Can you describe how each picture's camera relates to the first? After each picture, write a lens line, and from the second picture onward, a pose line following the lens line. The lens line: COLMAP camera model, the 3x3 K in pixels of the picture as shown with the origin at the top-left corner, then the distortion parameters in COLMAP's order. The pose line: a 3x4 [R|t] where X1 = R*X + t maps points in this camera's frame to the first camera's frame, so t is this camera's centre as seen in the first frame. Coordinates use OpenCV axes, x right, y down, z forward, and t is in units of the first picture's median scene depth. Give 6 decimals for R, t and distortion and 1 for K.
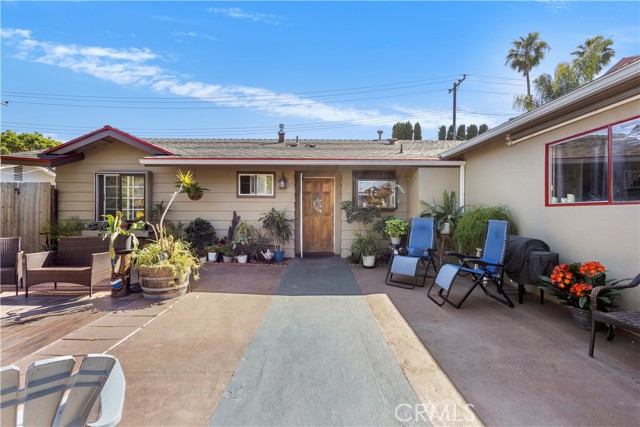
lens RADIAL K [[297.7, 0, 321.4], [0, 297.7, 208.8], [0, 0, 1]] dist [-0.000033, -0.000188]
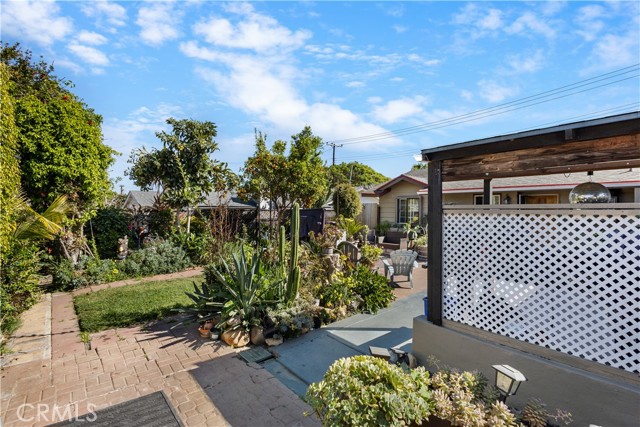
lens RADIAL K [[297.7, 0, 321.4], [0, 297.7, 208.8], [0, 0, 1]] dist [-0.000033, -0.000188]
pose [[0.657136, -0.003281, -0.753765, 0.110175], [0.008883, 0.999955, 0.003392, -0.018276], [0.753720, -0.008924, 0.657136, -0.185974]]
